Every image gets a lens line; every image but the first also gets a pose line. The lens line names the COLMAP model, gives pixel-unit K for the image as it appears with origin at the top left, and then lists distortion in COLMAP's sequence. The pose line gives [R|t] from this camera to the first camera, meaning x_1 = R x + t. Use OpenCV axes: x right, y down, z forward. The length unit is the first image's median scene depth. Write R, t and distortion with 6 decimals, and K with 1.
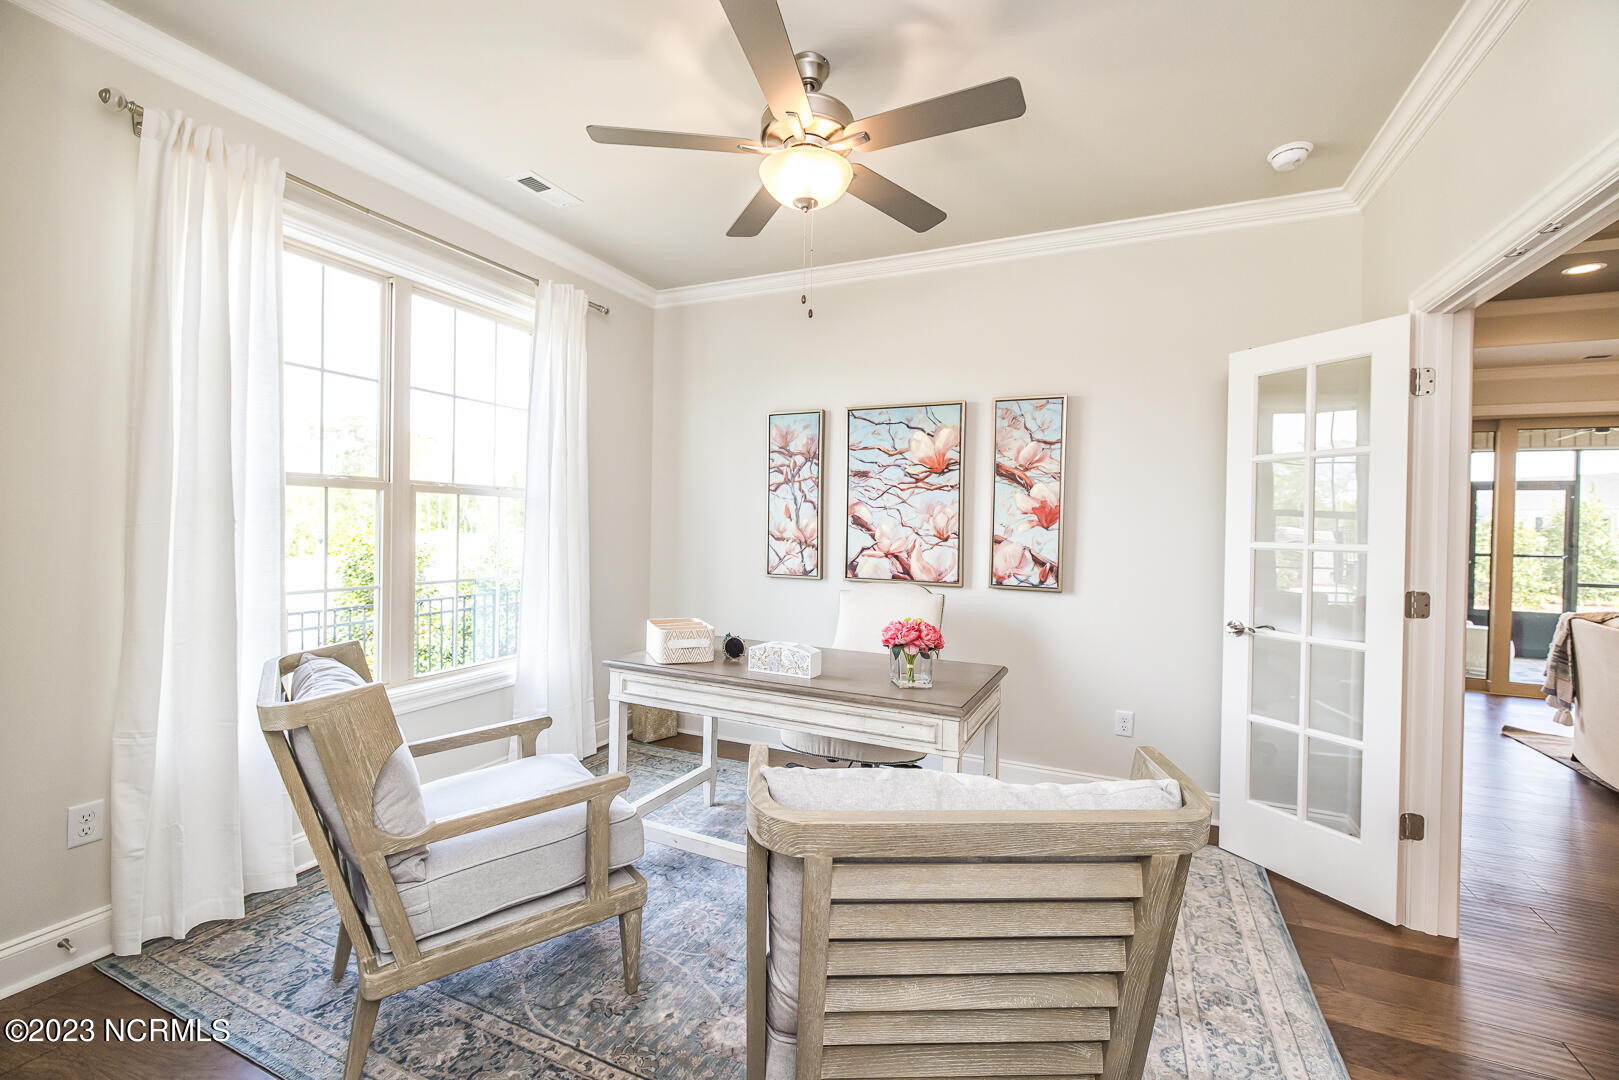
lens RADIAL K [[672.6, 0, 810.4], [0, 672.6, 531.3], [0, 0, 1]] dist [-0.001662, 0.000041]
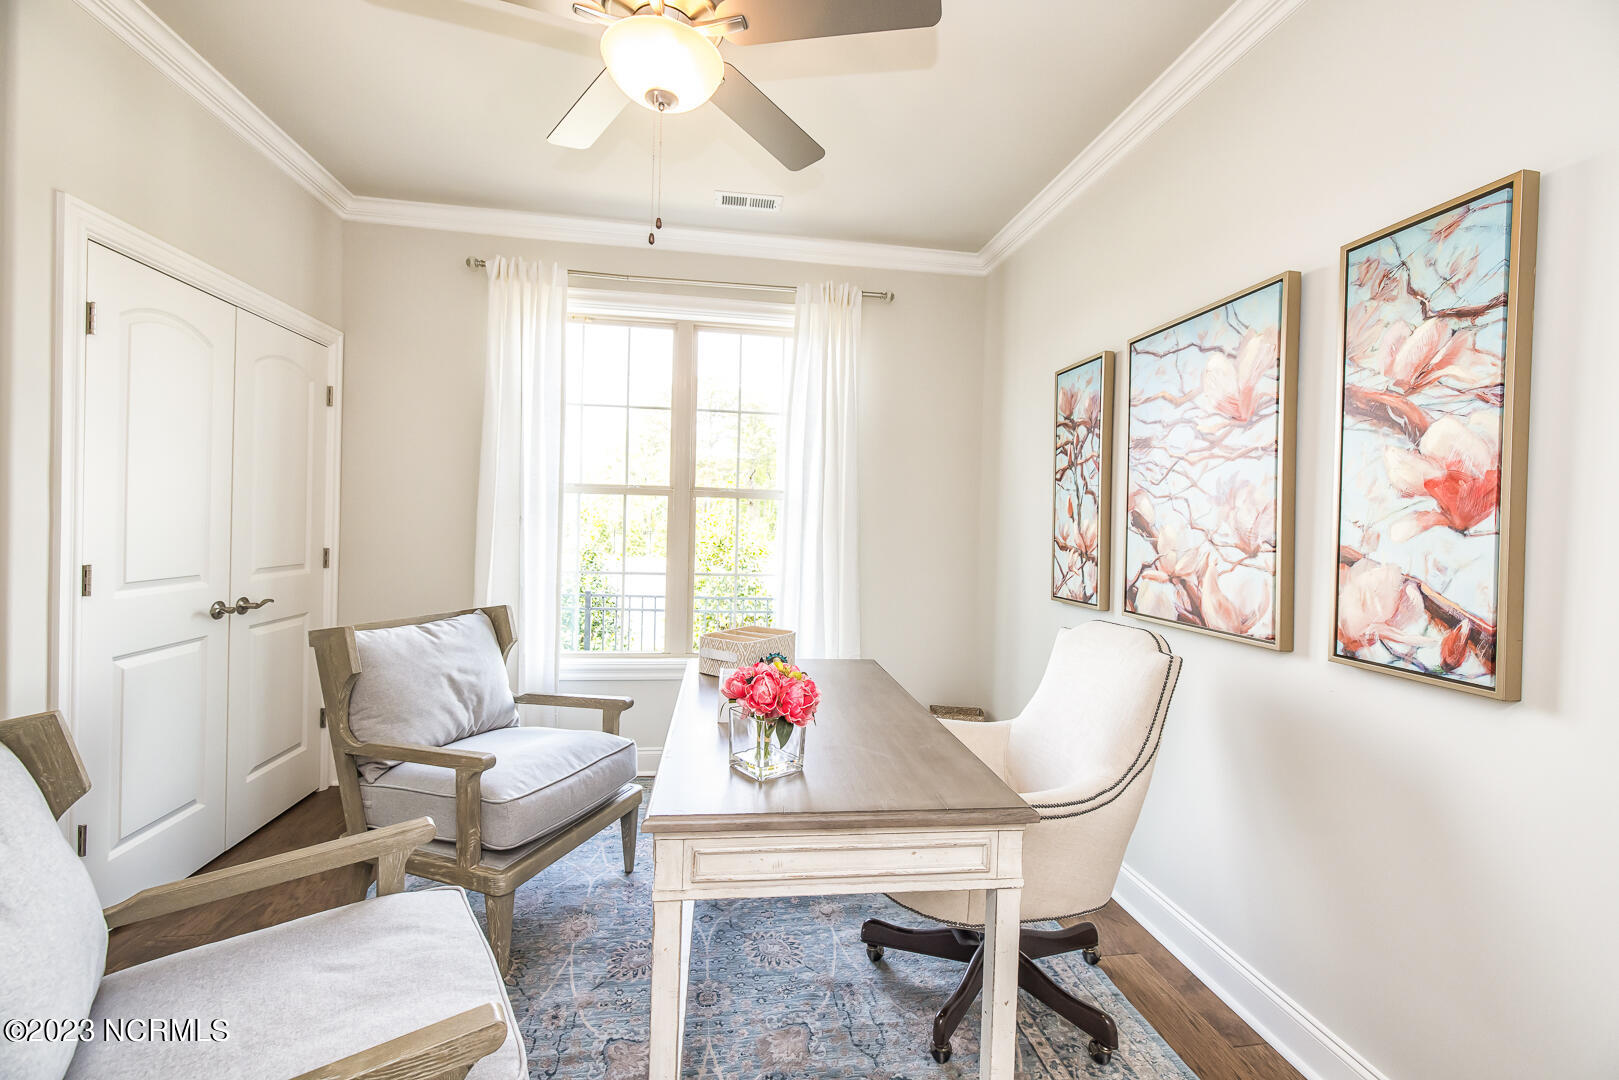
lens RADIAL K [[672.6, 0, 810.4], [0, 672.6, 531.3], [0, 0, 1]] dist [-0.001662, 0.000041]
pose [[0.549526, 0.004858, -0.835463, 0.449189], [-0.024359, 0.999651, -0.010209, 0.008728], [0.835122, 0.025961, 0.549452, 0.445578]]
